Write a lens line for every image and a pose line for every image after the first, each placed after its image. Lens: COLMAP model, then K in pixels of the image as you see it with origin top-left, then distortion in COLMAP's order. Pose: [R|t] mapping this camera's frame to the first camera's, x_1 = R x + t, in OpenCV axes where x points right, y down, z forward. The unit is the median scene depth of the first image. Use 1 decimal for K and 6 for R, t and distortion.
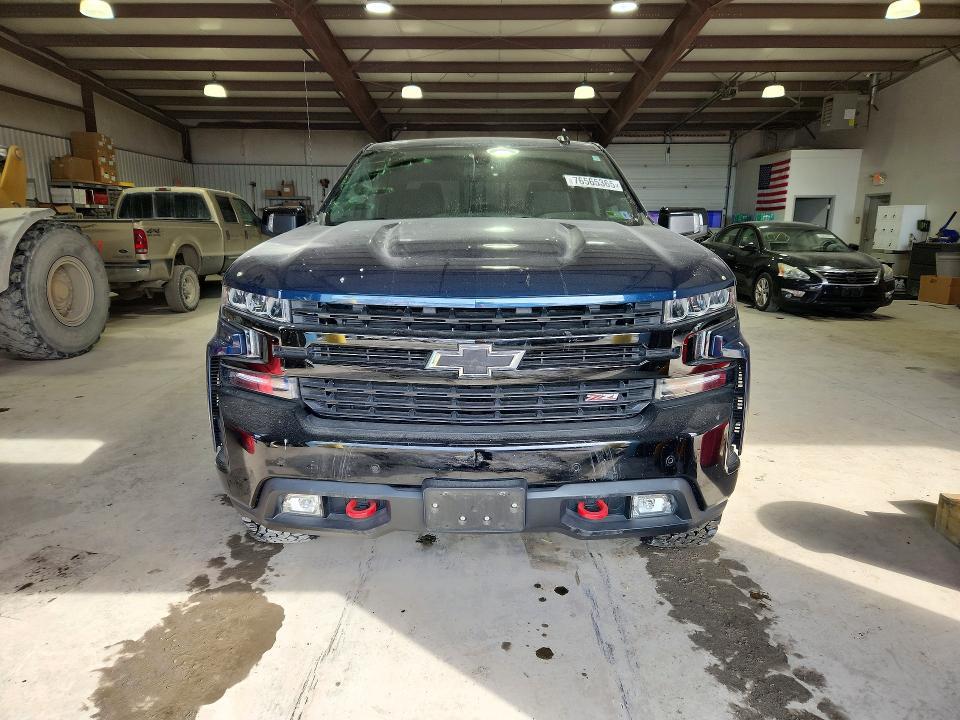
lens RADIAL K [[640.6, 0, 480.0], [0, 640.6, 360.0], [0, 0, 1]] dist [0.046999, -0.029716]
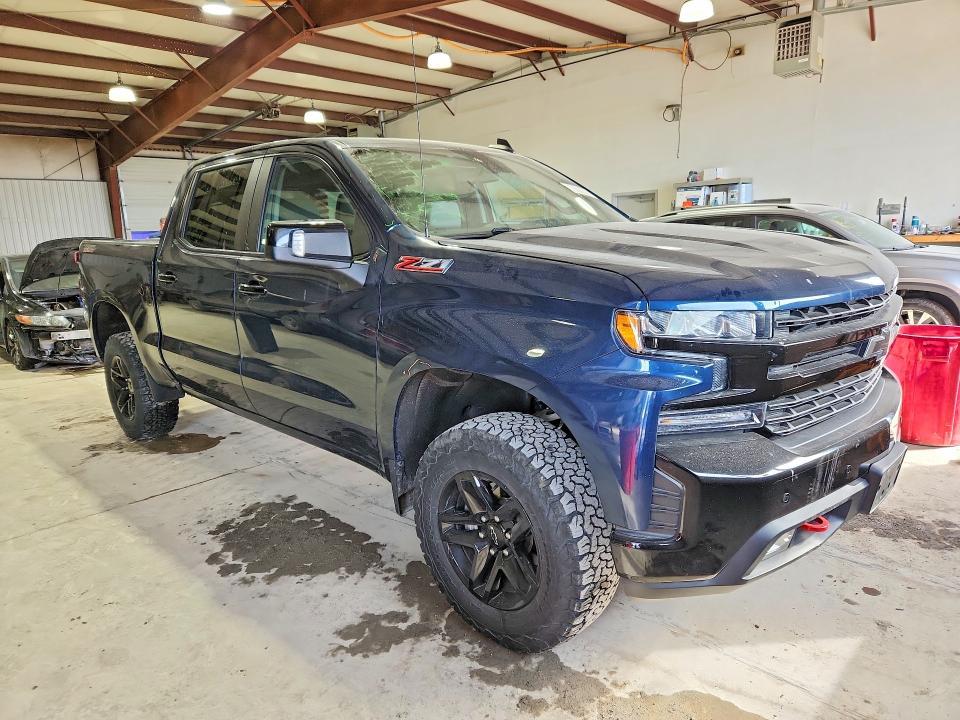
lens RADIAL K [[640.6, 0, 480.0], [0, 640.6, 360.0], [0, 0, 1]] dist [0.046999, -0.029716]
pose [[0.694950, -0.172032, 0.698176, -0.167373], [0.193950, 0.979818, 0.048375, -0.020785], [-0.692407, 0.101792, 0.714290, 0.091999]]
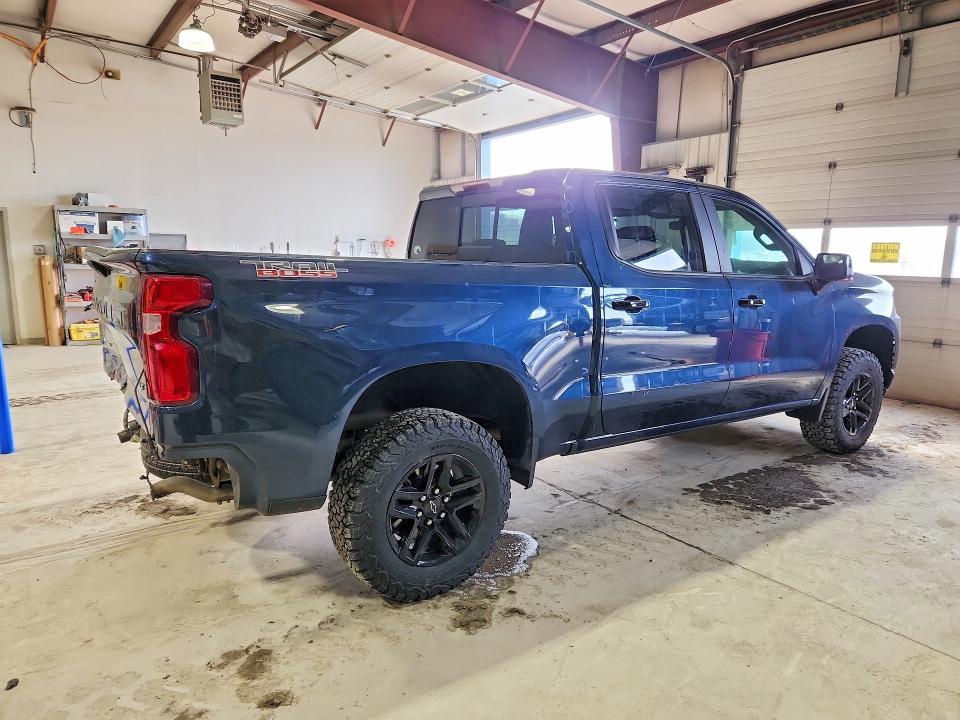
lens RADIAL K [[640.6, 0, 480.0], [0, 640.6, 360.0], [0, 0, 1]] dist [0.046999, -0.029716]
pose [[-0.587420, -0.141125, 0.796882, -0.217697], [0.157458, 0.945930, 0.283590, -0.120212], [-0.793817, 0.292062, -0.533437, 0.535953]]
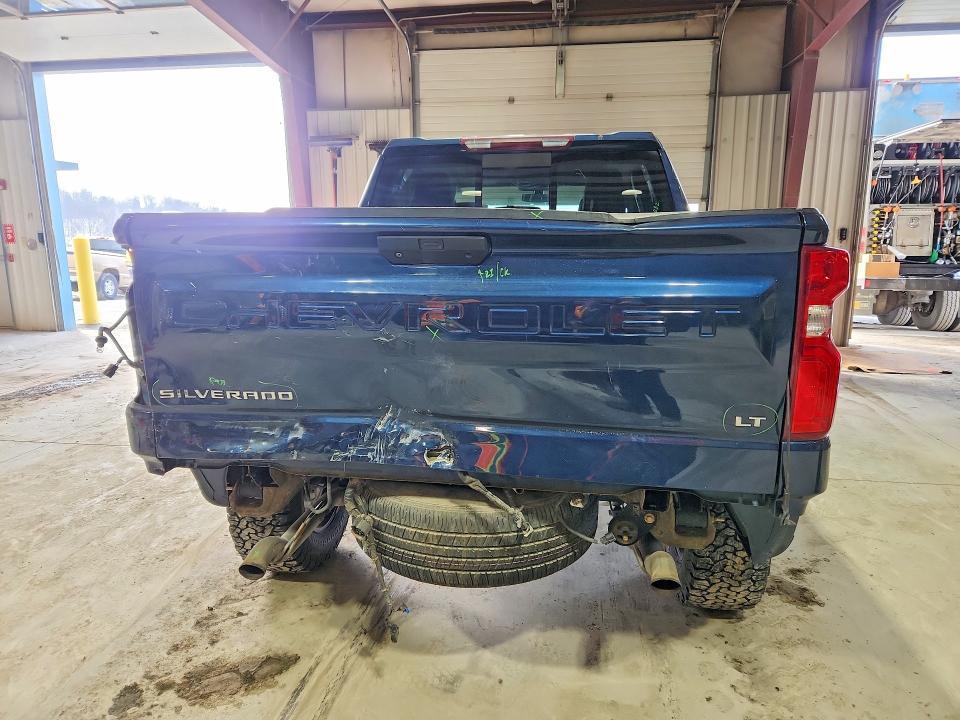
lens RADIAL K [[640.6, 0, 480.0], [0, 640.6, 360.0], [0, 0, 1]] dist [0.046999, -0.029716]
pose [[-0.988572, -0.030153, 0.147705, -0.019127], [0.030596, 0.919267, 0.392443, -0.132546], [-0.147614, 0.392477, -0.907839, 0.613009]]
